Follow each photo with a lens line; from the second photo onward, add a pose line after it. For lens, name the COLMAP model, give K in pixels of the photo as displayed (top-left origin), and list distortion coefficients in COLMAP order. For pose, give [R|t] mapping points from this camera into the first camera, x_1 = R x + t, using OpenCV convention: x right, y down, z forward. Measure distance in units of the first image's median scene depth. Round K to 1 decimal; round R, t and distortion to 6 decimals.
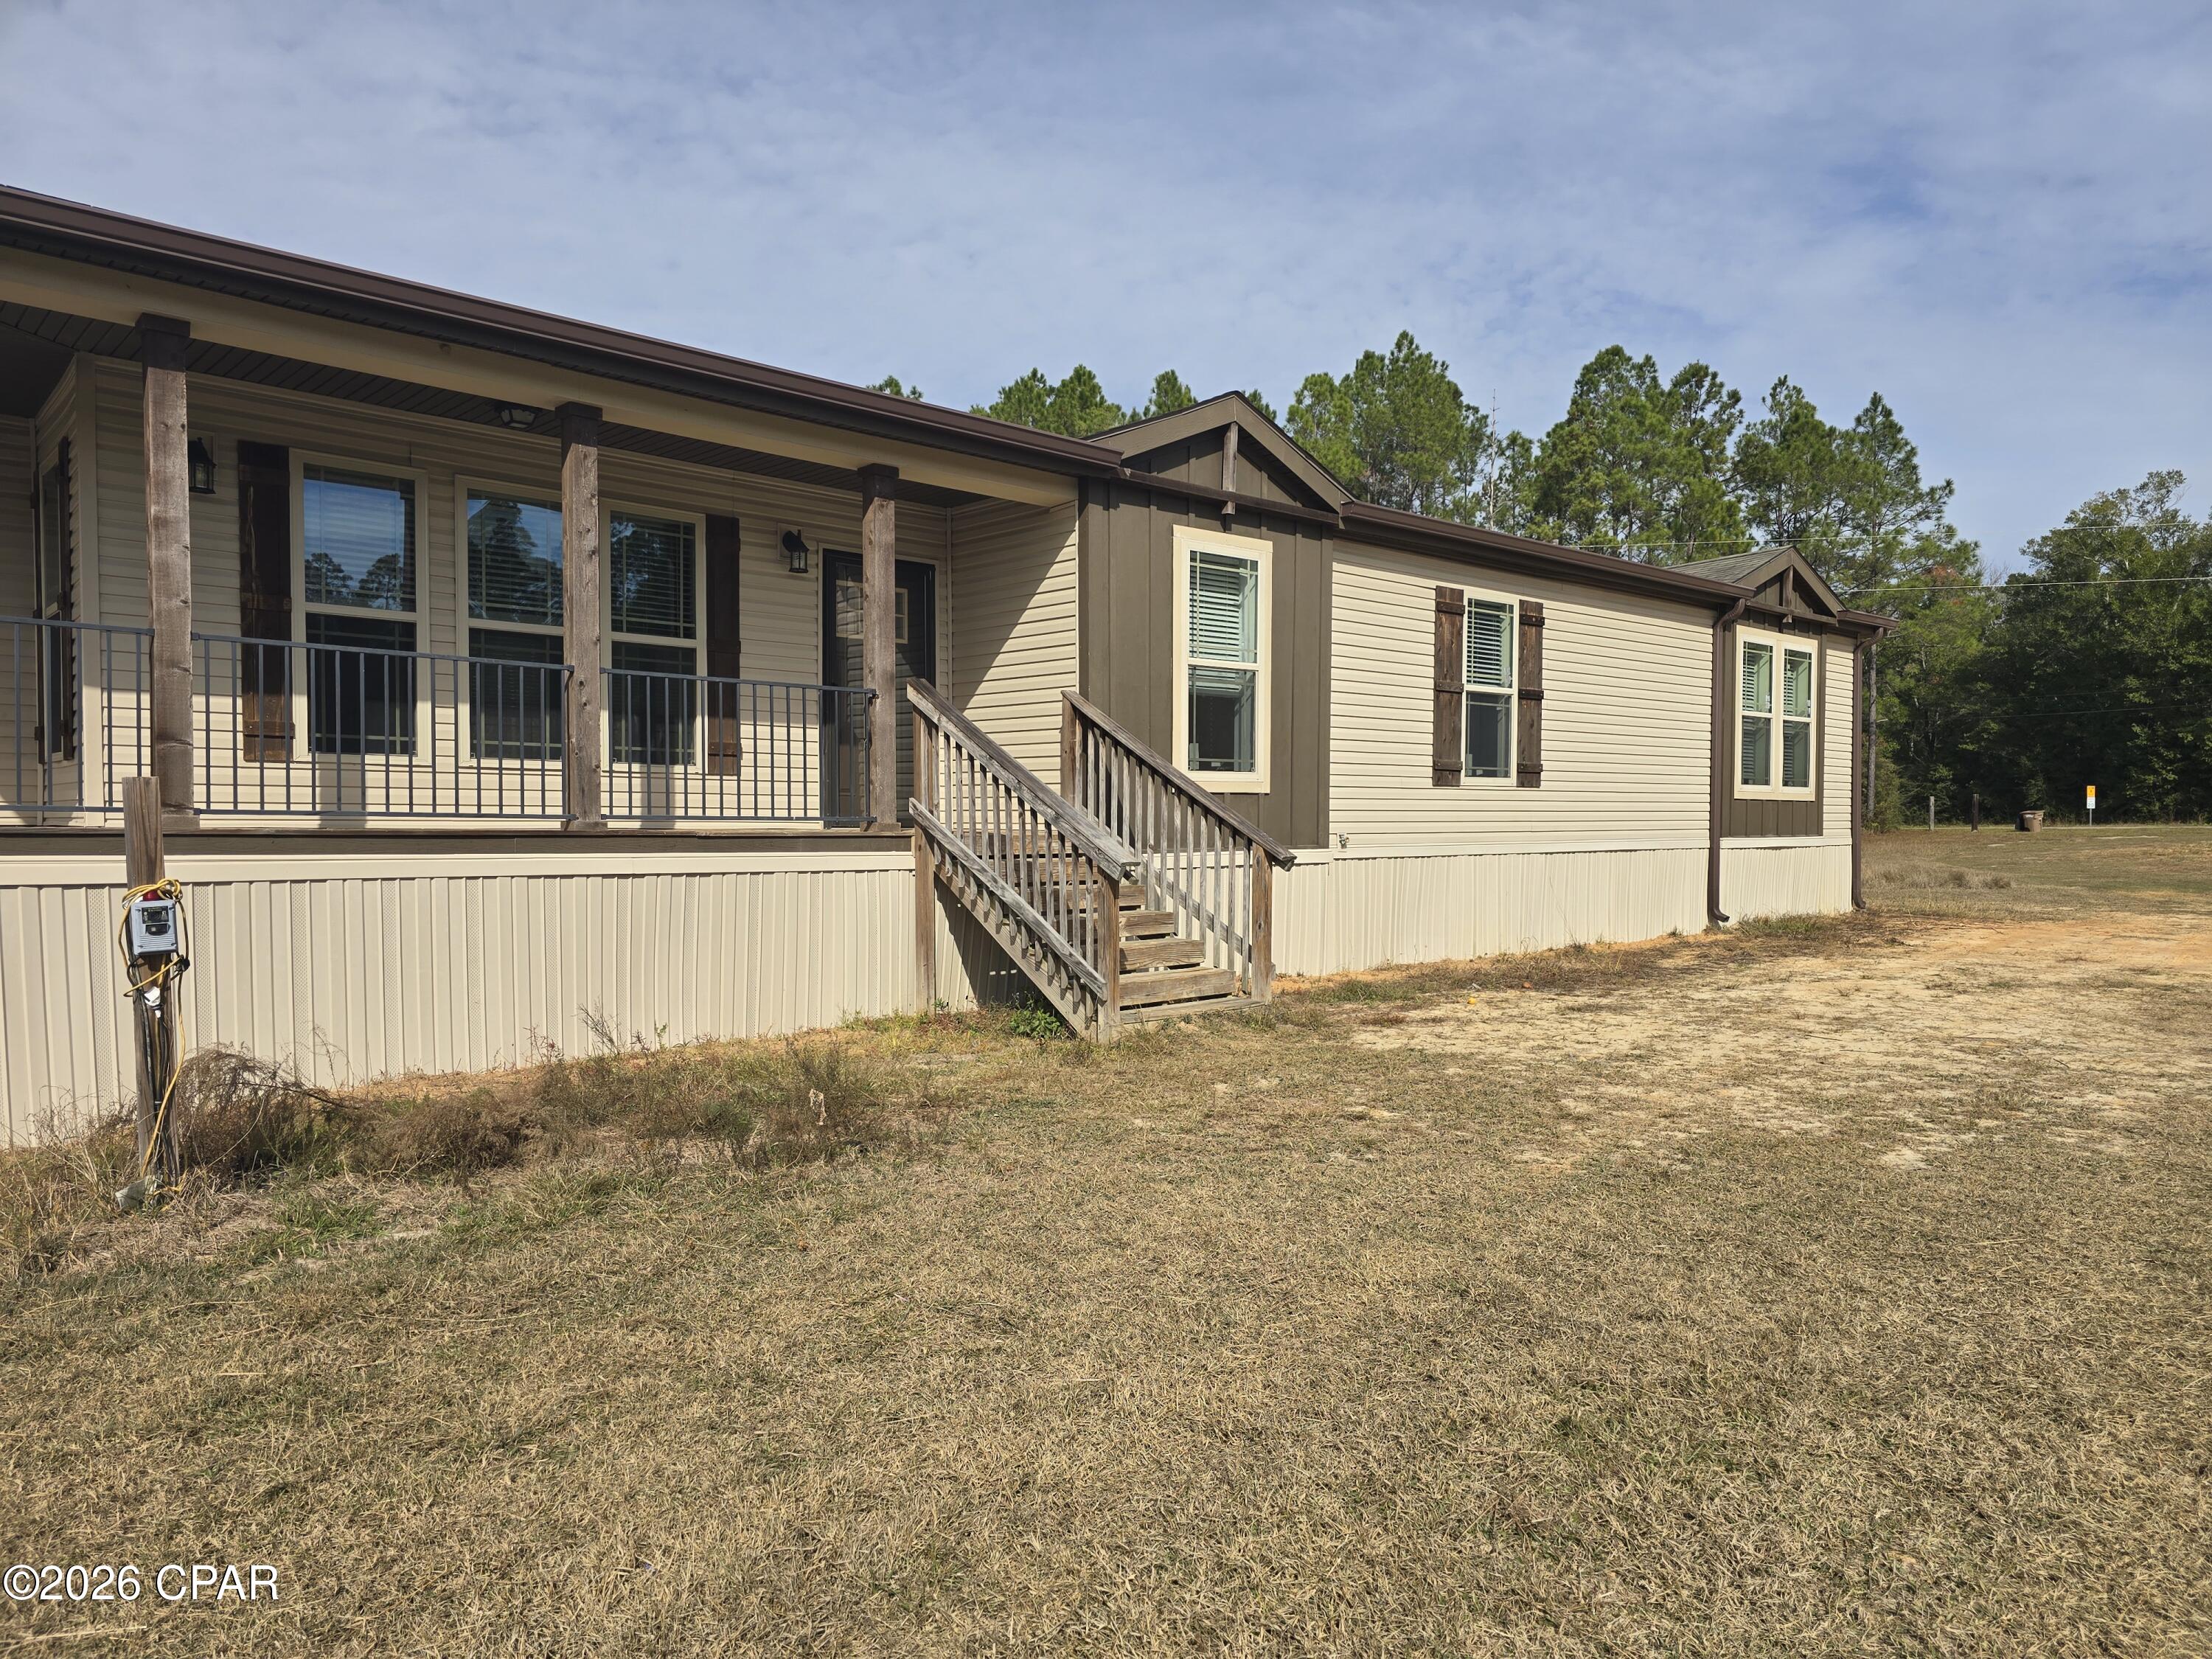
lens RADIAL K [[1498.1, 0, 1137.4], [0, 1498.1, 882.0], [0, 0, 1]] dist [0.055719, -0.042043]
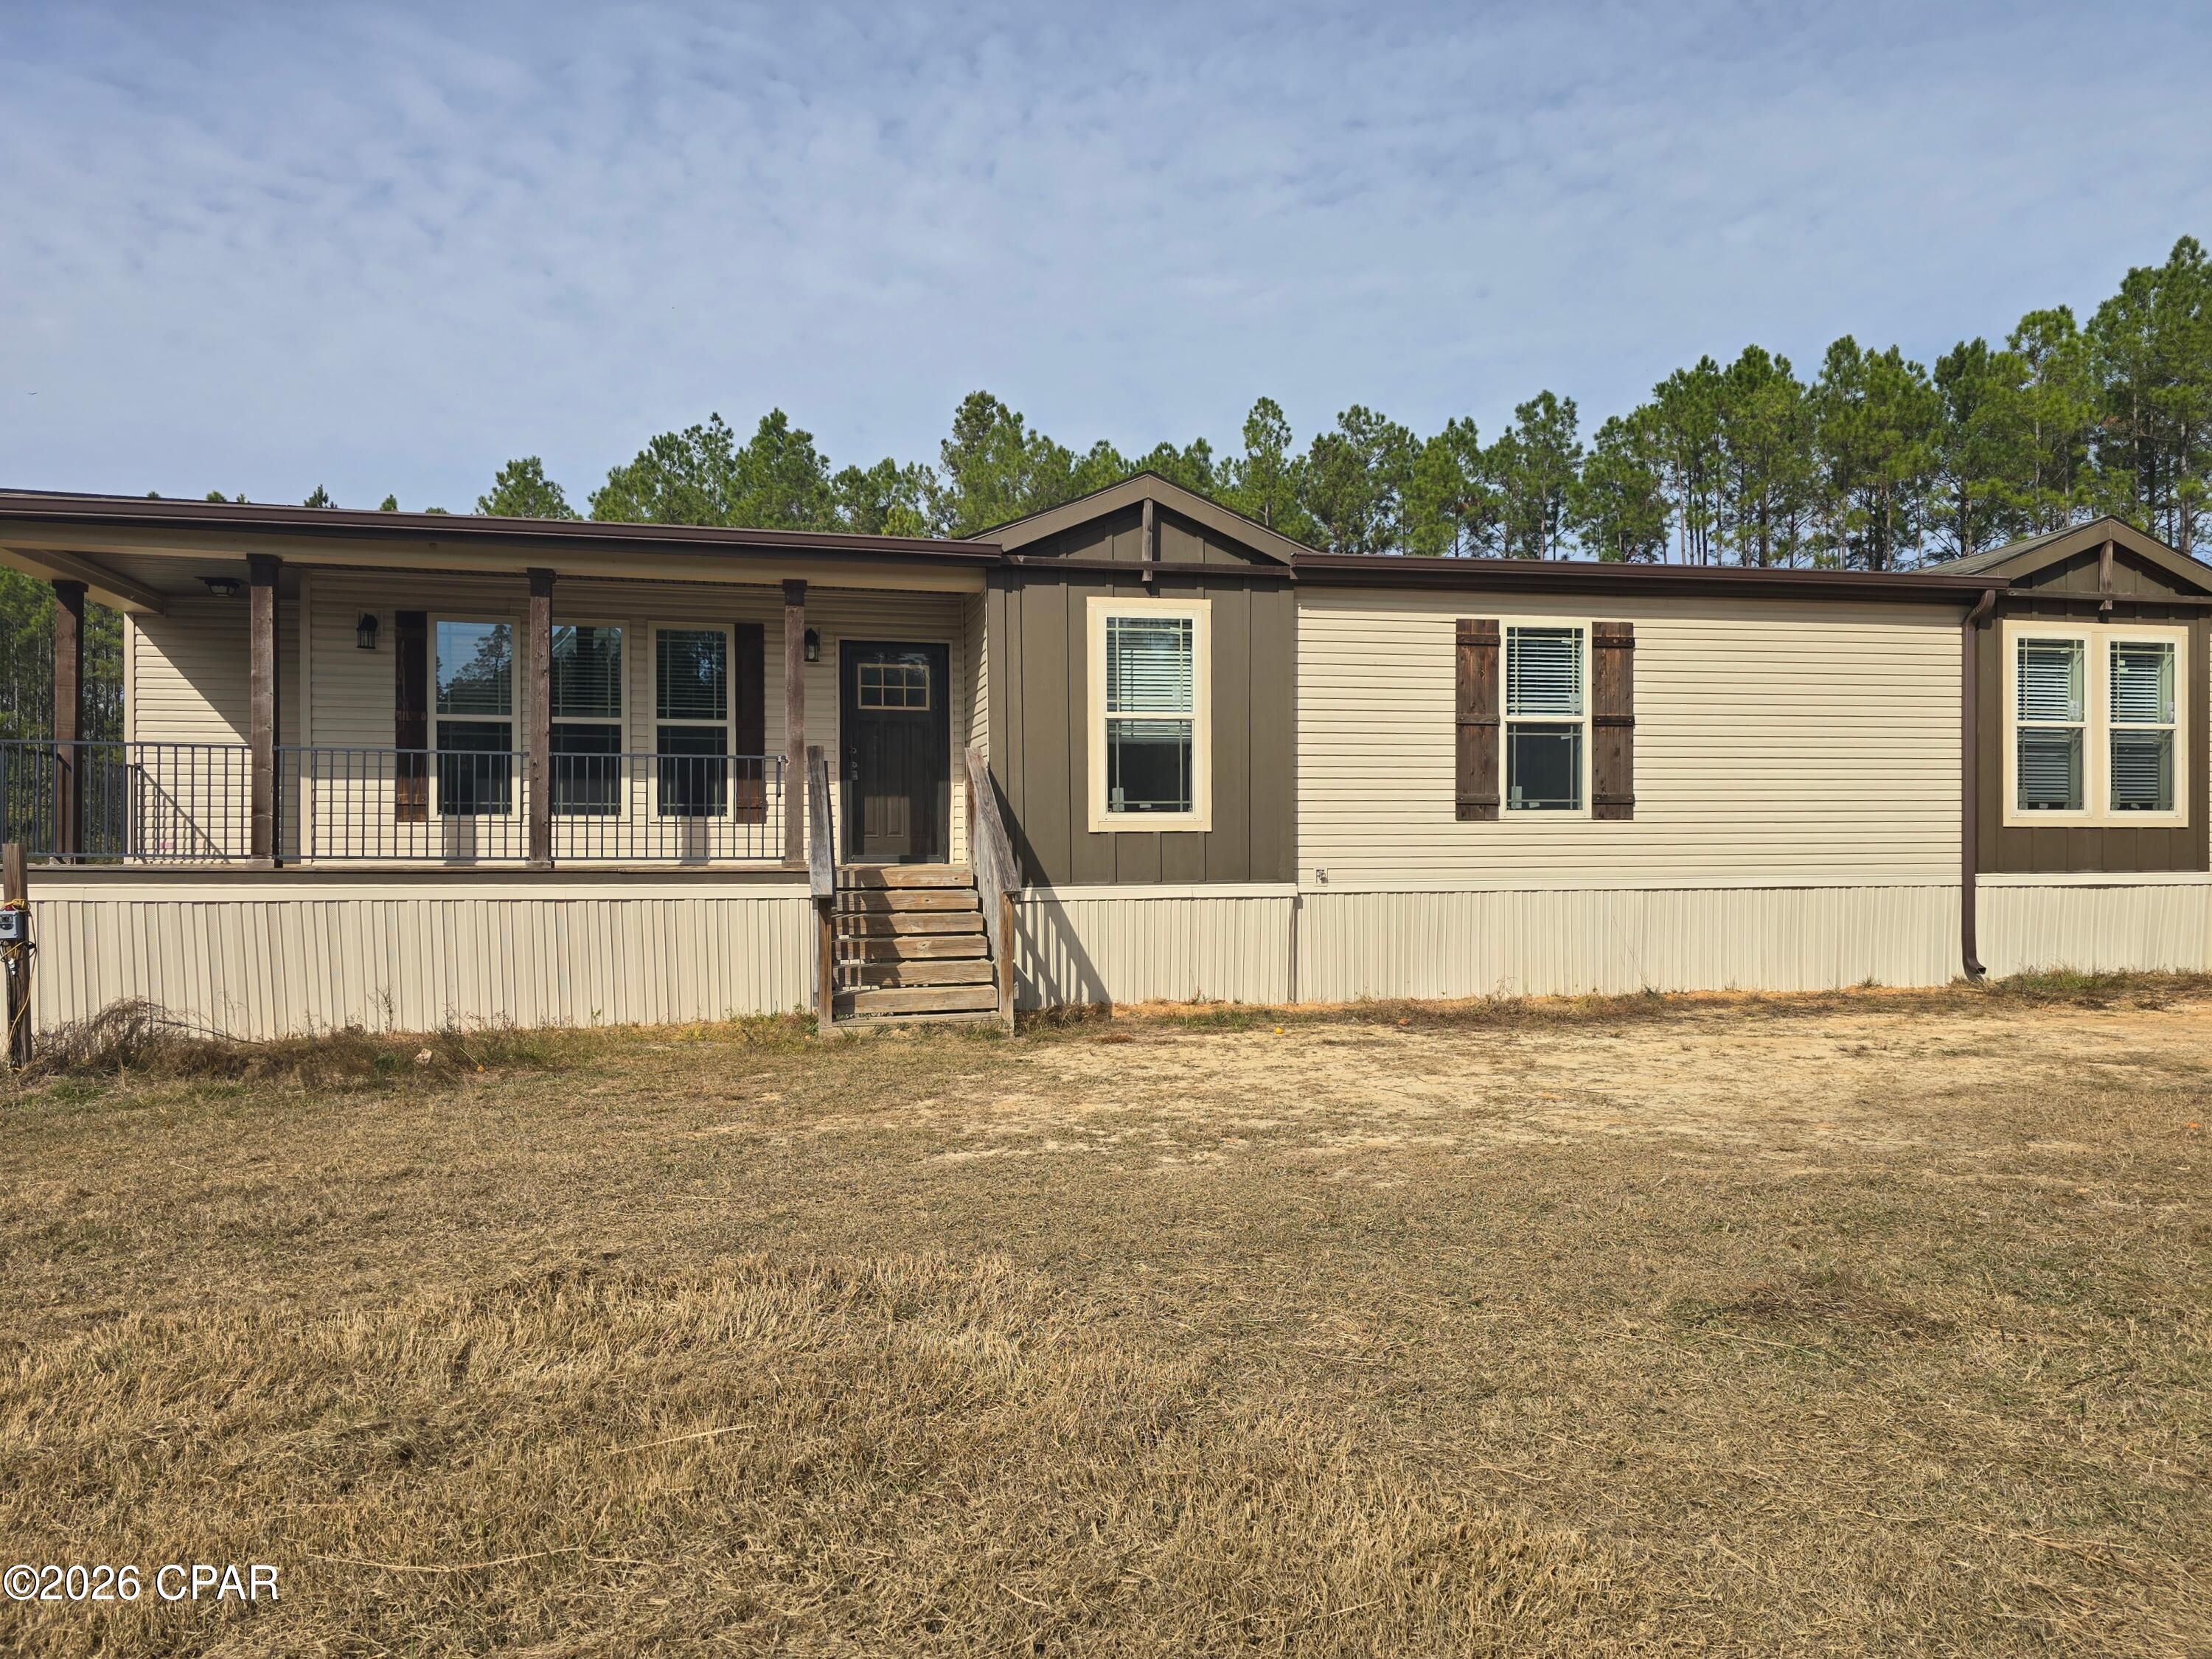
lens RADIAL K [[1548.1, 0, 1119.4], [0, 1548.1, 873.6], [0, 0, 1]] dist [0.055091, -0.046274]
pose [[0.867875, 0.004411, -0.496762, 0.595161], [-0.016008, 0.999690, -0.019090, -0.007100], [0.496524, 0.024519, 0.867677, 0.005383]]
